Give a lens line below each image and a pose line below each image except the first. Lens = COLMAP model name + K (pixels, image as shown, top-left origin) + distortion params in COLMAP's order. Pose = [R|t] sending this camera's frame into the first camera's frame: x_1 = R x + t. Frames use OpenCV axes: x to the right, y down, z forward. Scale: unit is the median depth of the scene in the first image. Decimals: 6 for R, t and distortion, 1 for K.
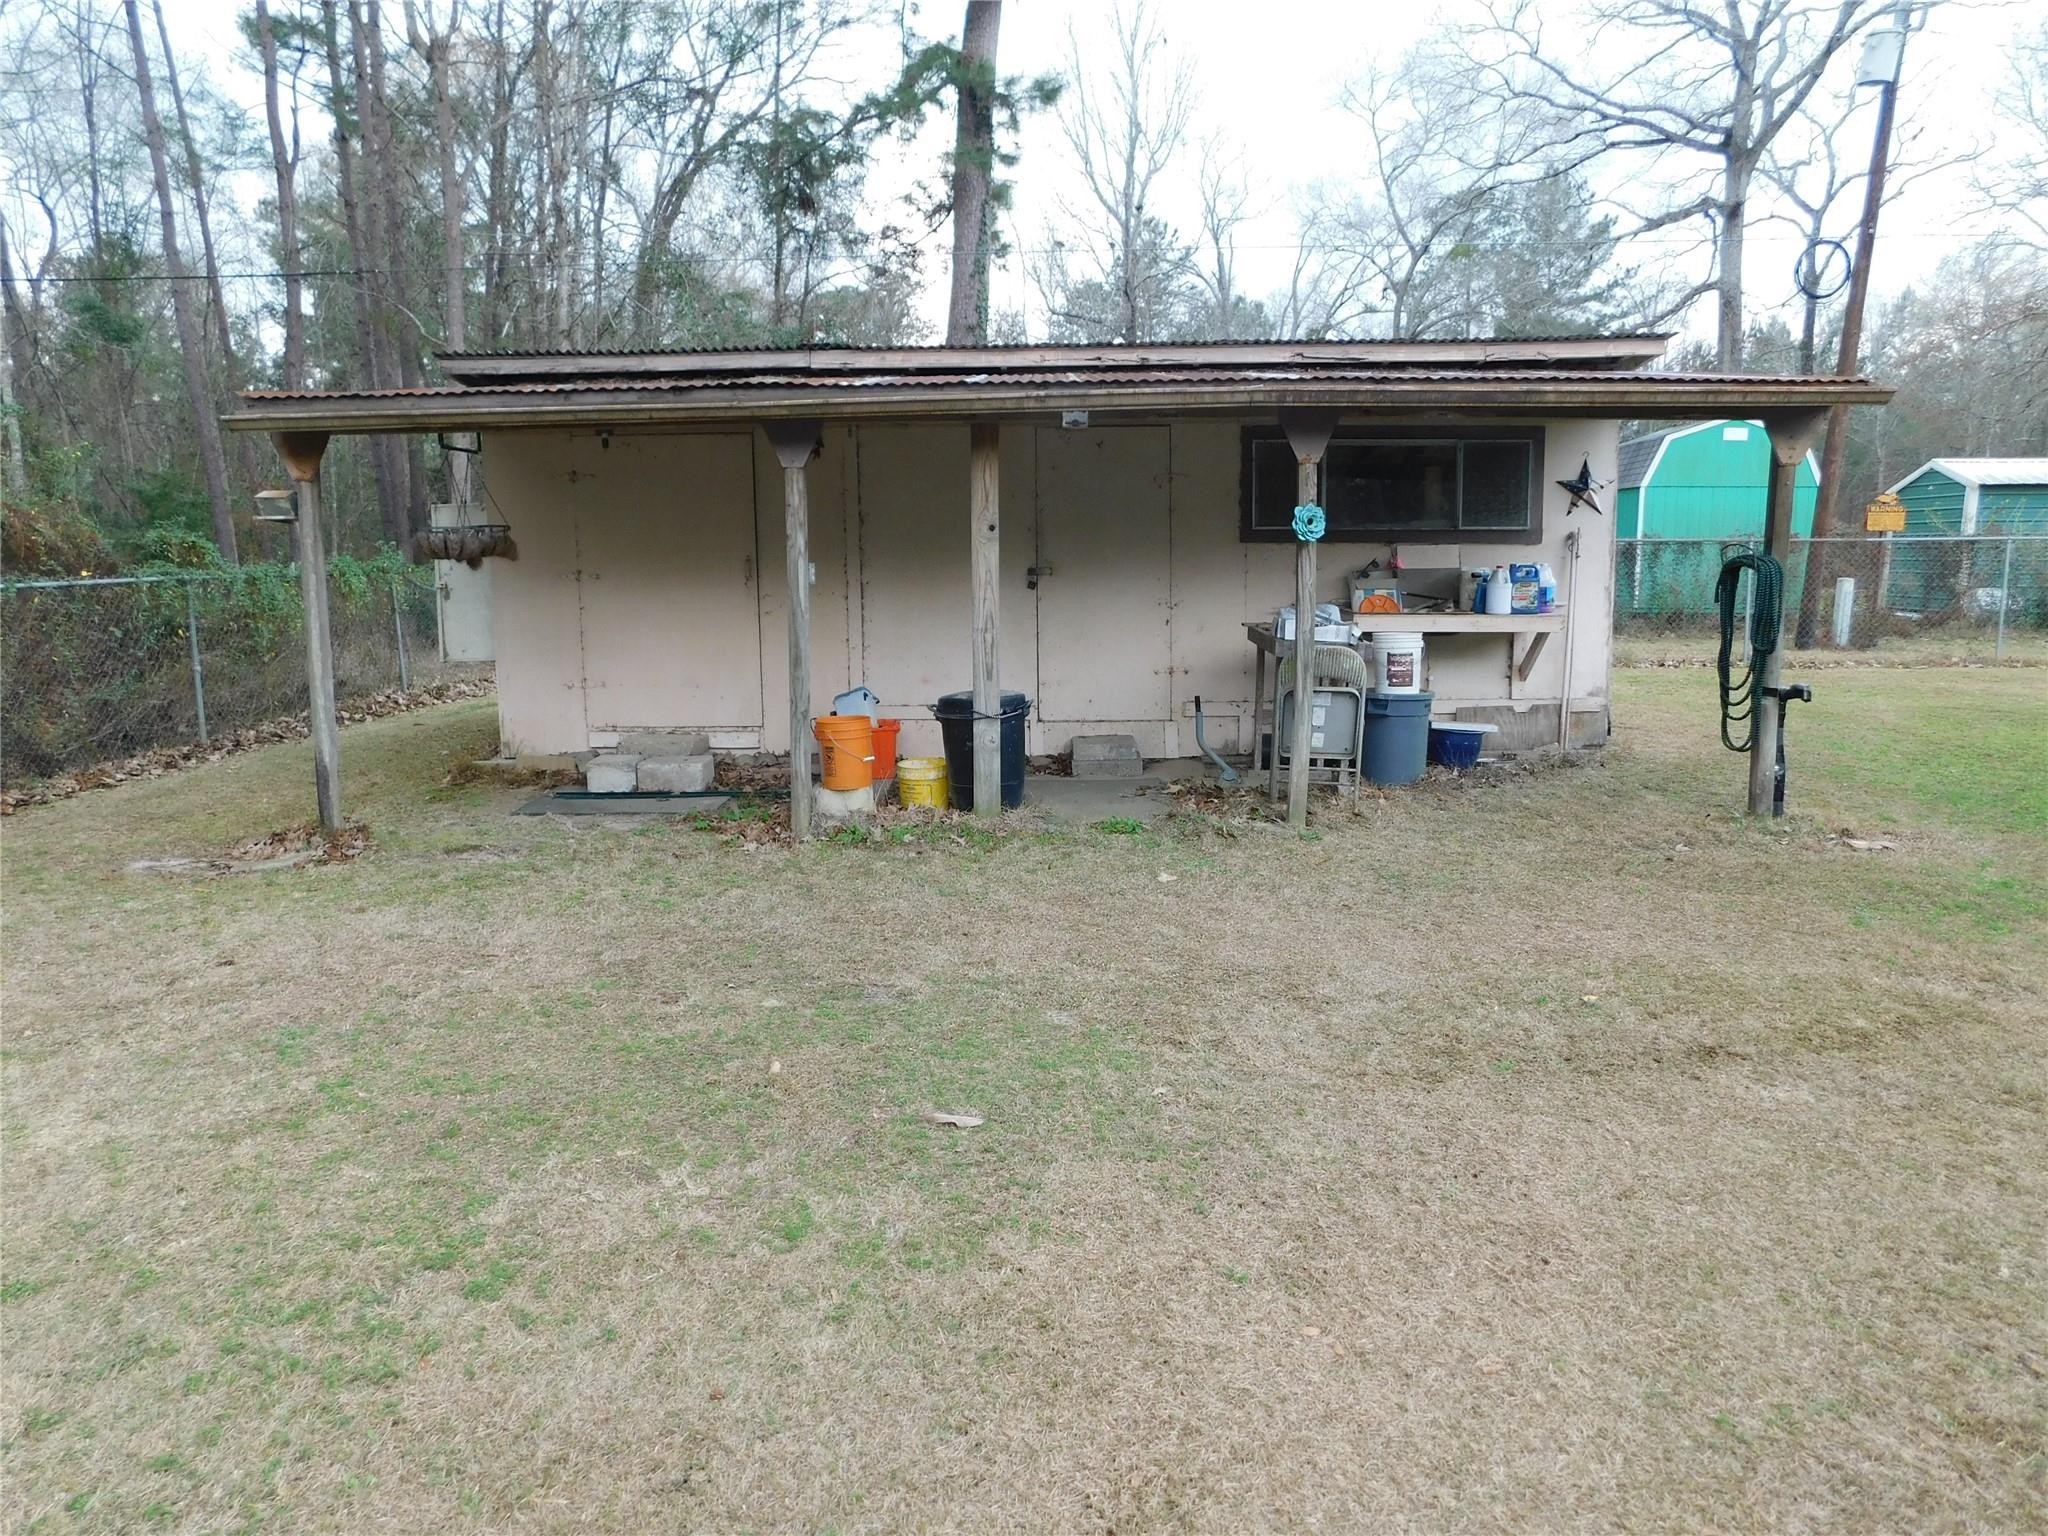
lens RADIAL K [[1351.5, 0, 1027.7], [0, 1351.5, 779.2], [0, 0, 1]] dist [-0.081259, 0.067602]
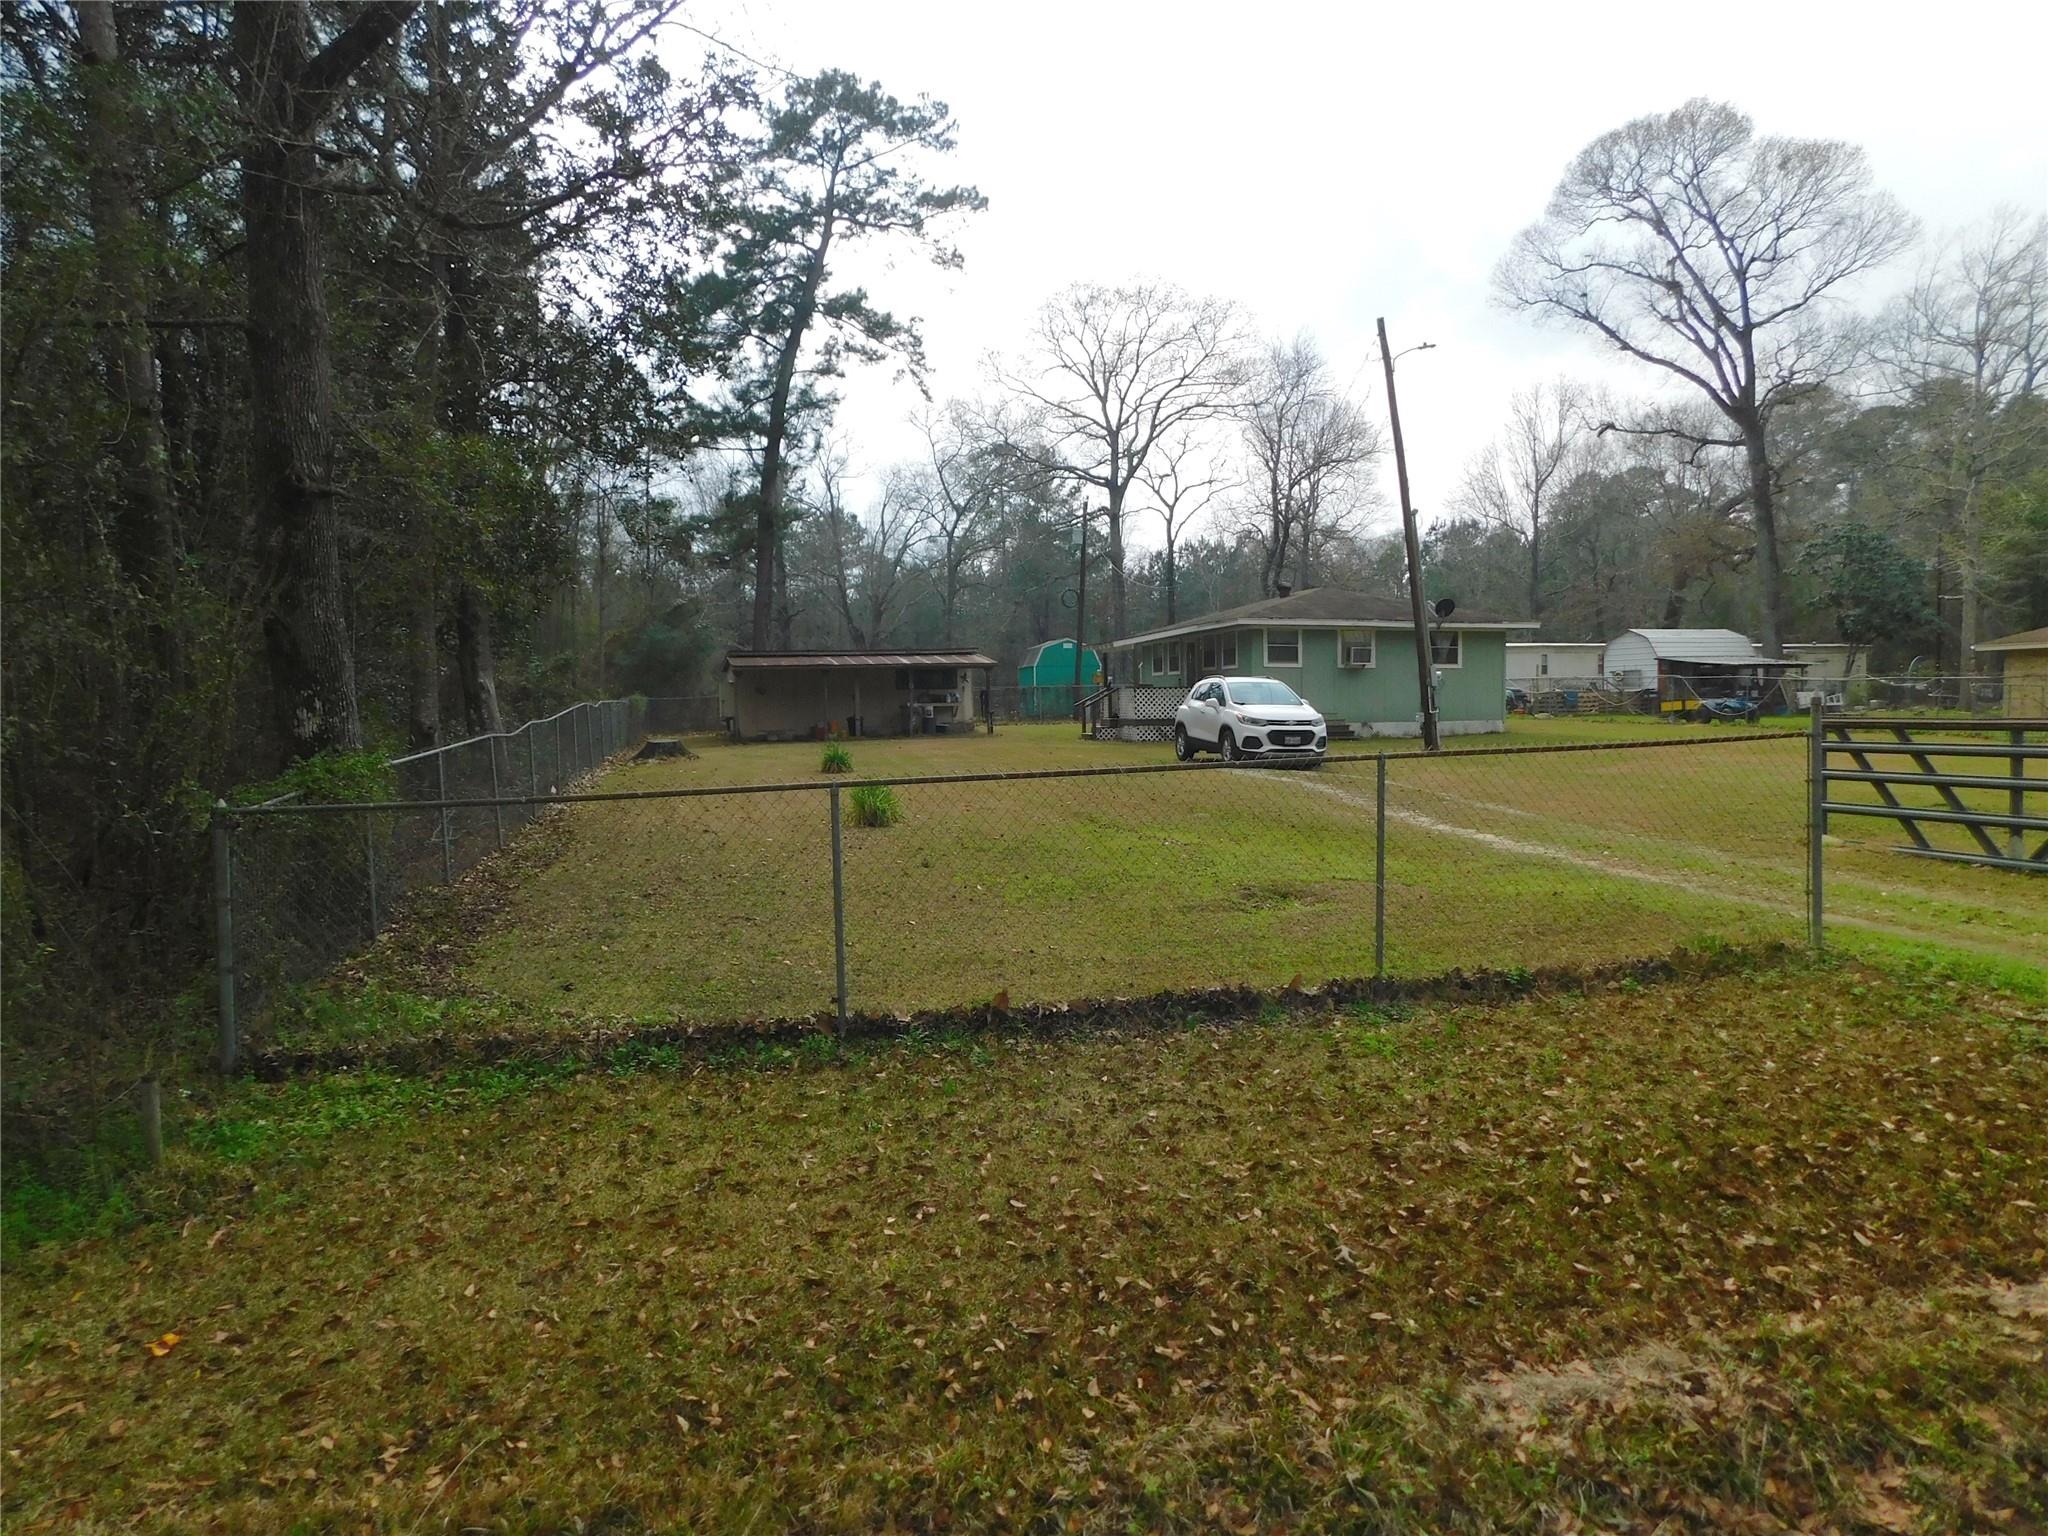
lens RADIAL K [[1351.5, 0, 1027.7], [0, 1351.5, 779.2], [0, 0, 1]] dist [-0.081259, 0.067602]
pose [[0.954557, -0.029028, 0.296613, -0.178185], [0.061452, 0.993029, -0.100582, 0.140069], [-0.291625, 0.114239, 0.949686, -0.785613]]
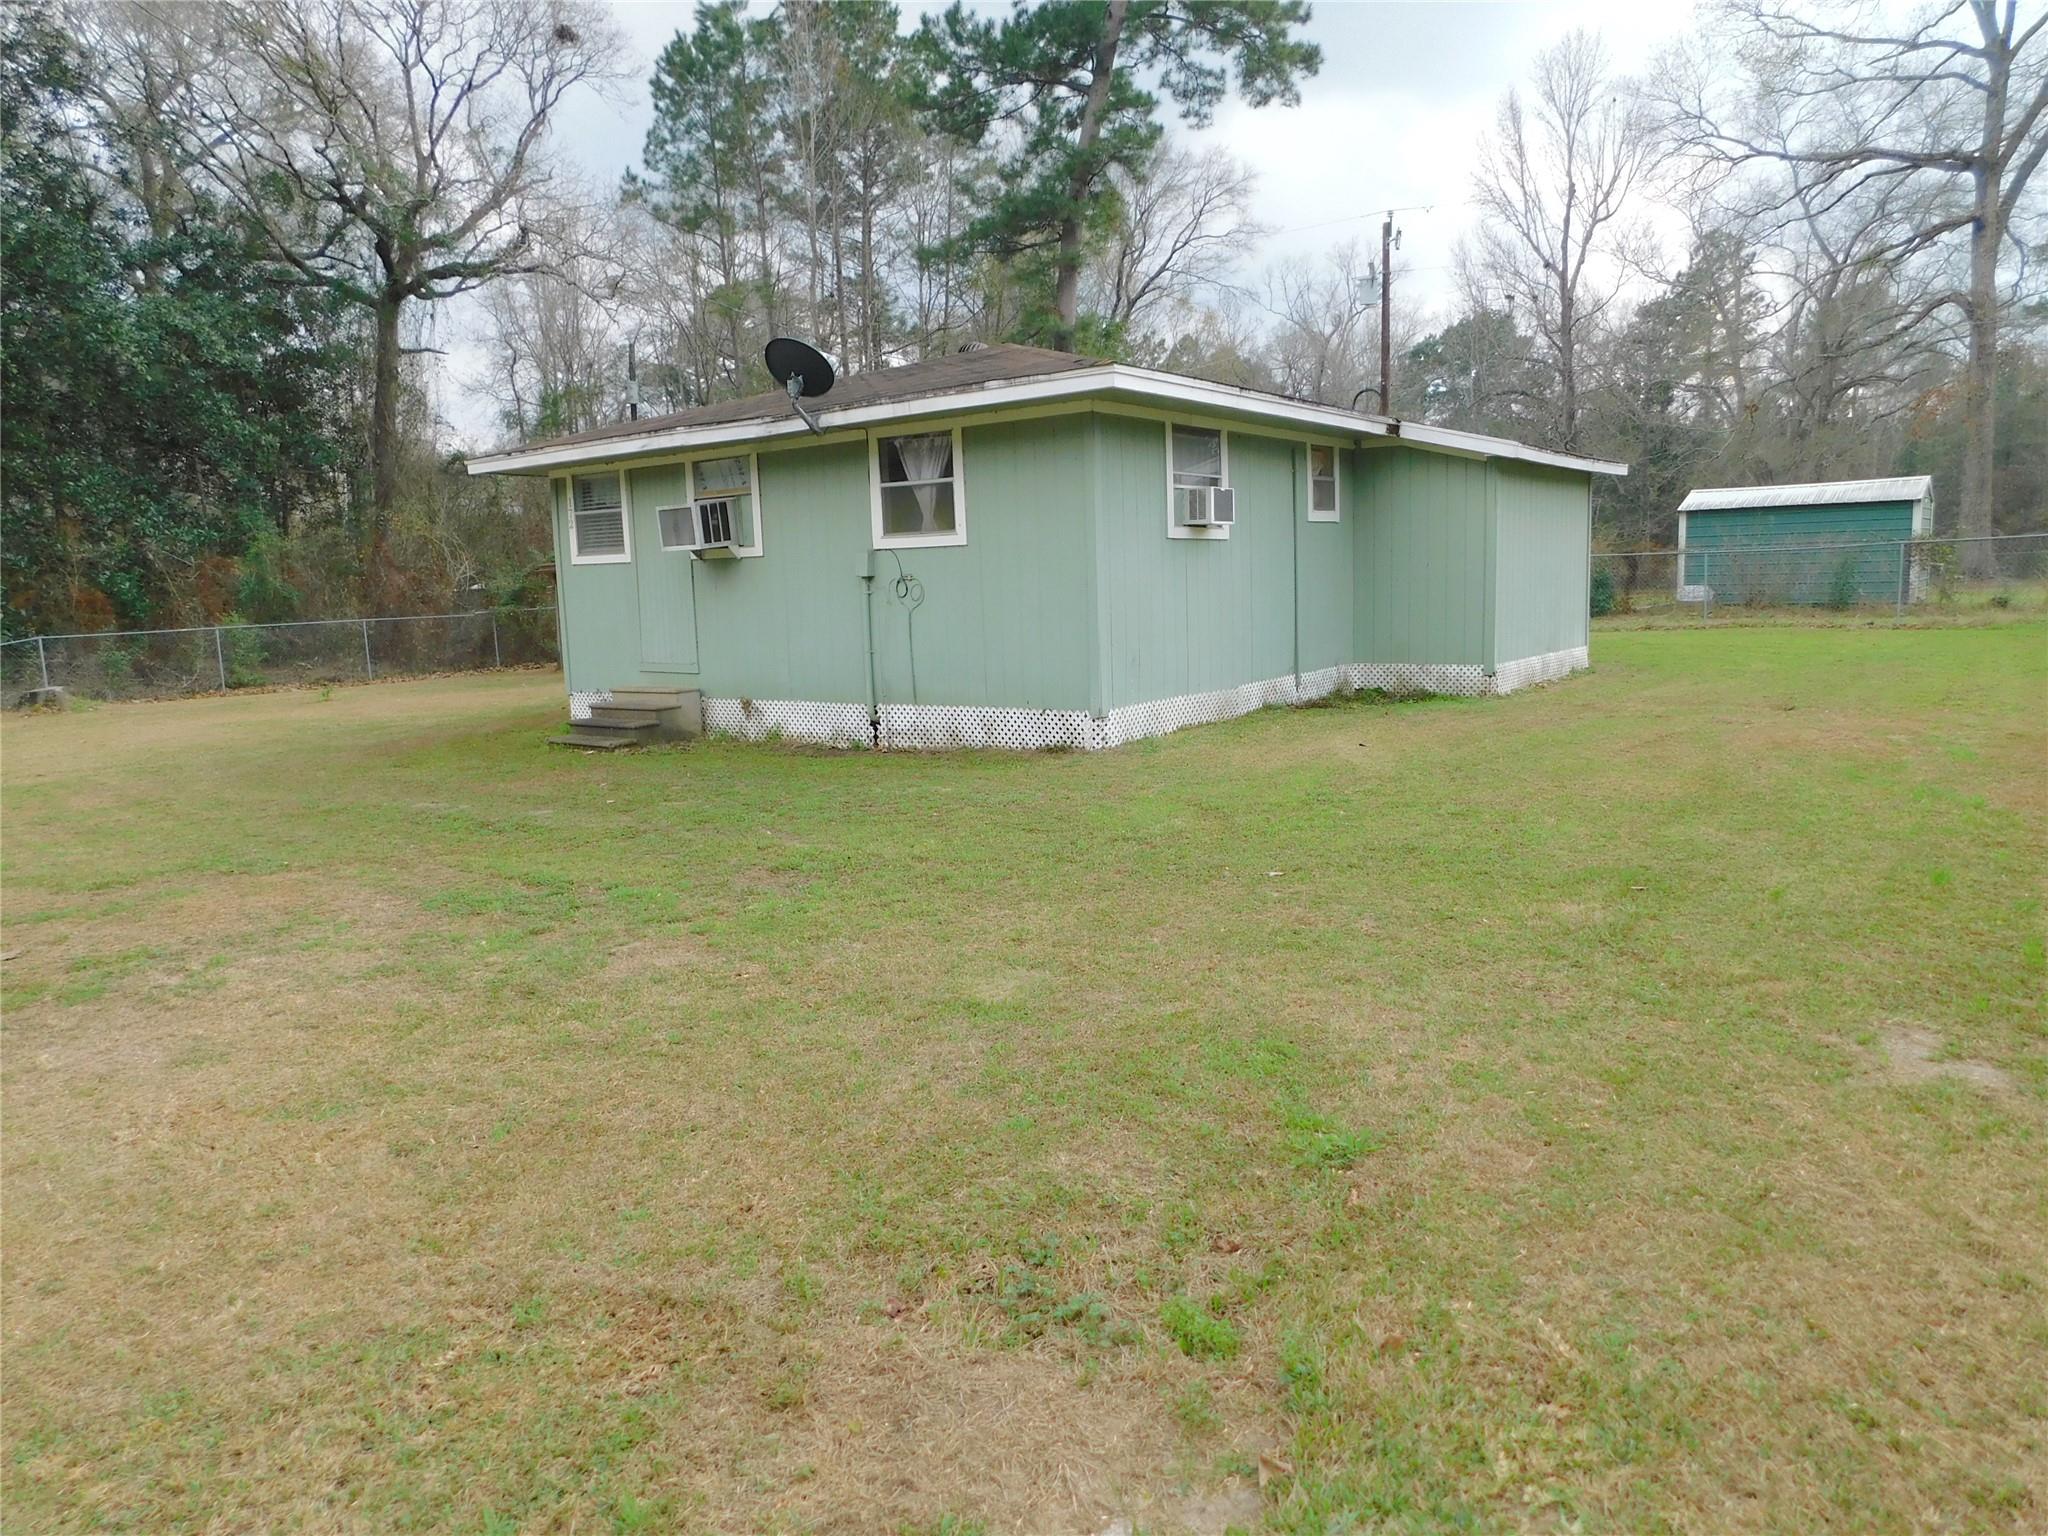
lens RADIAL K [[1351.5, 0, 1027.7], [0, 1351.5, 779.2], [0, 0, 1]] dist [-0.081259, 0.067602]
pose [[0.833140, 0.049871, -0.550809, 0.501493], [-0.054886, 0.998465, 0.007382, 0.046640], [0.550332, 0.024082, 0.834599, -0.288480]]
